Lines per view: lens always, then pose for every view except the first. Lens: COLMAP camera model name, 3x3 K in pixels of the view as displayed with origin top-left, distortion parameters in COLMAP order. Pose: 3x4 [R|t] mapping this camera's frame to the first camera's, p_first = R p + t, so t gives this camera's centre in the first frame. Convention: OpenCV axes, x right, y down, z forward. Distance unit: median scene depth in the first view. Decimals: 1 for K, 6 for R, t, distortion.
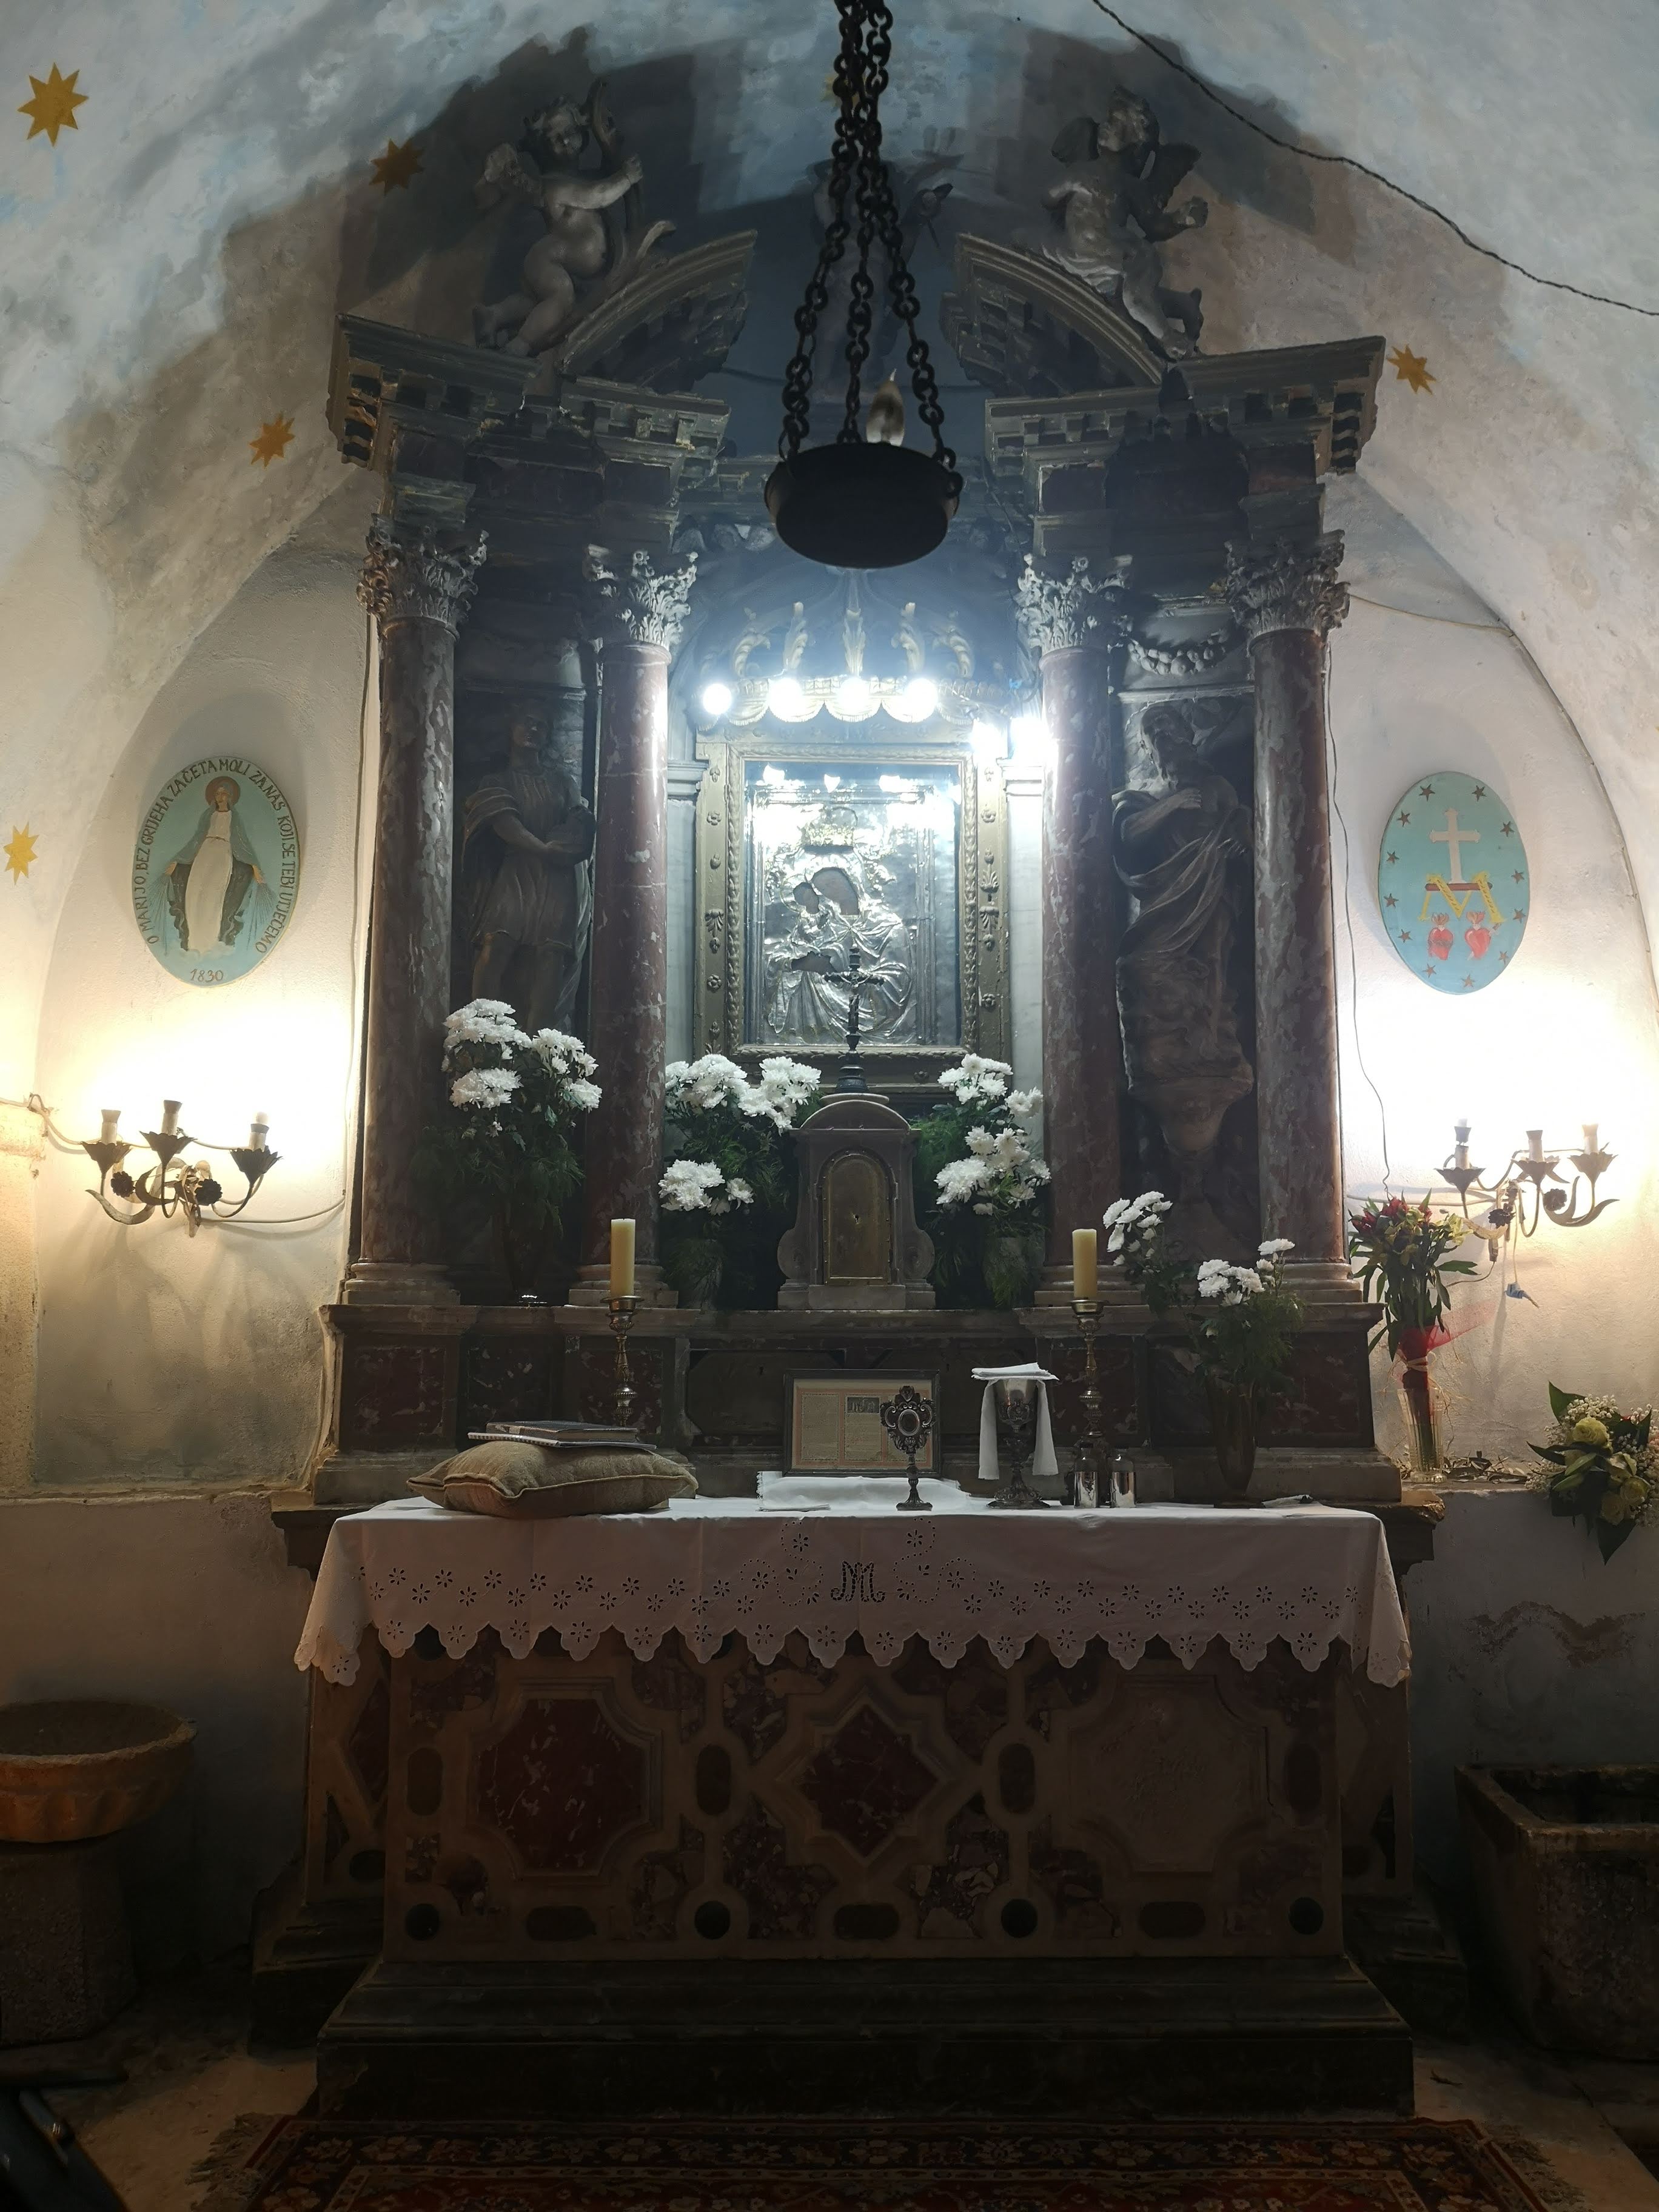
lens RADIAL K [[1796.6, 0, 816.0], [0, 1796.6, 1102.1], [0, 0, 1]] dist [0.035905, -0.057489]
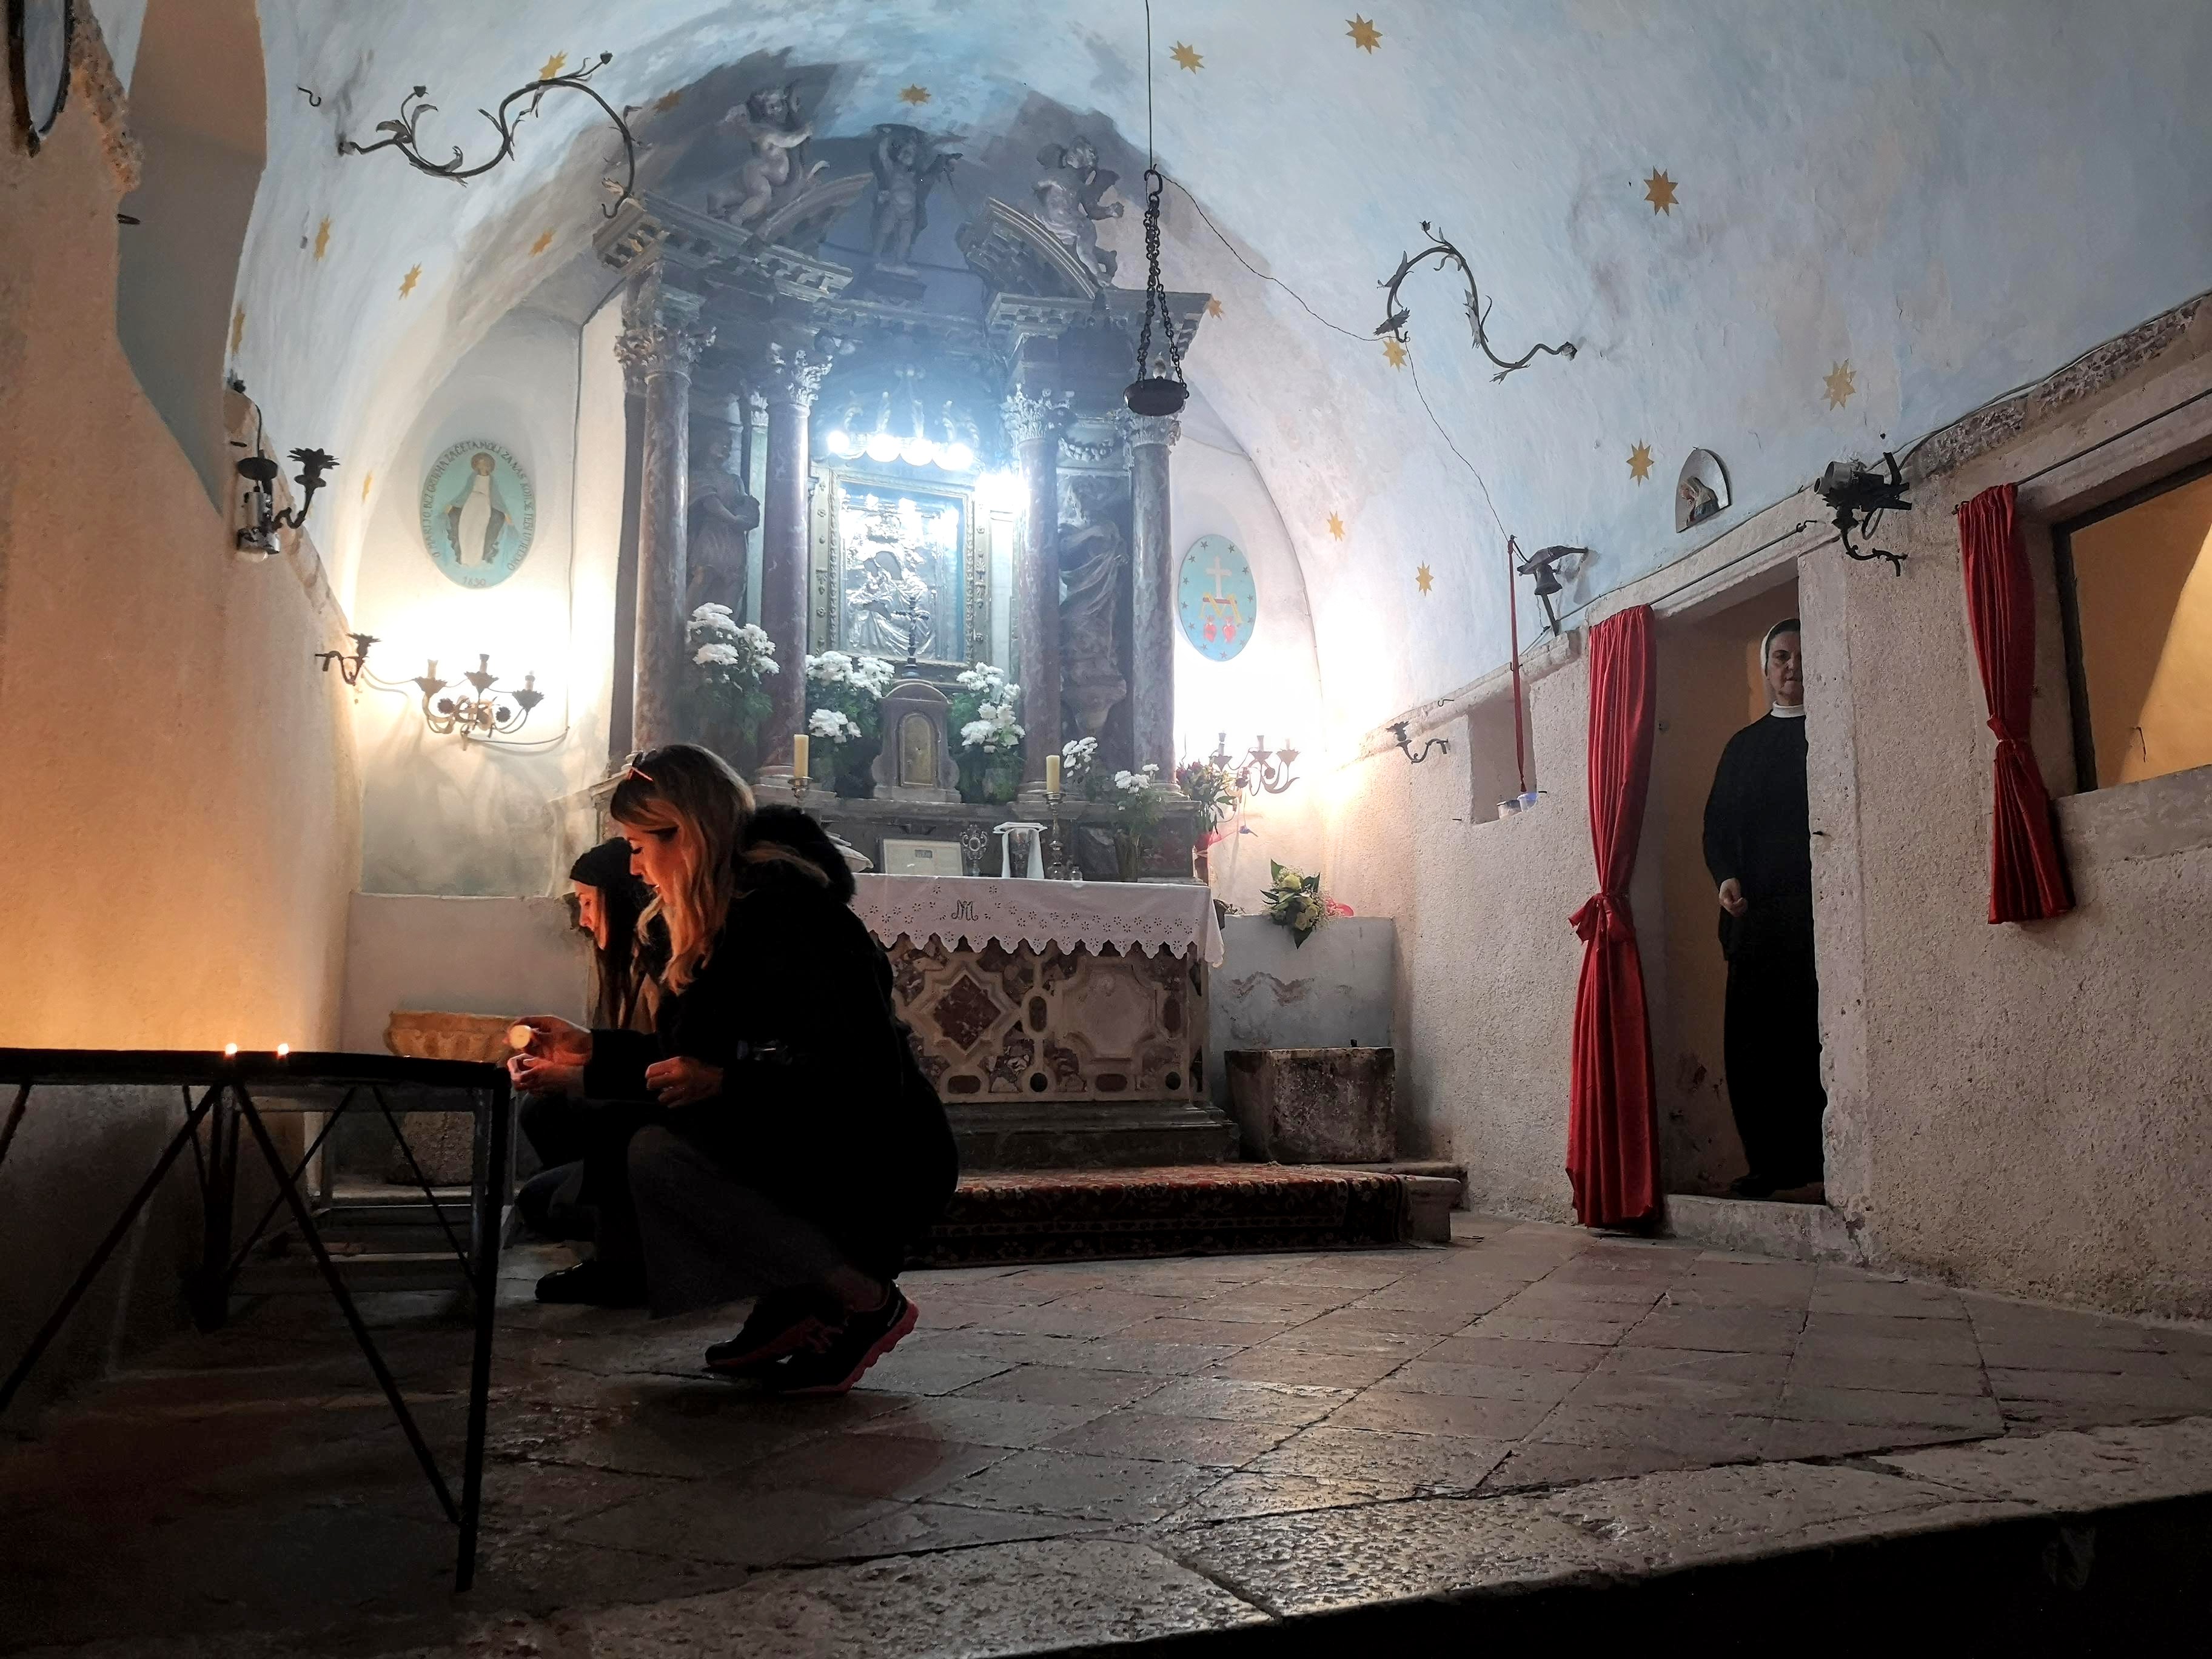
lens RADIAL K [[1796.6, 0, 1108.0], [0, 1796.6, 821.6], [0, 0, 1]] dist [0.035905, -0.057489]
pose [[0.933095, 0.044543, 0.356862, -0.409356], [-0.034129, 0.998789, -0.035428, 0.183659], [-0.358008, 0.020878, 0.933485, -0.664808]]
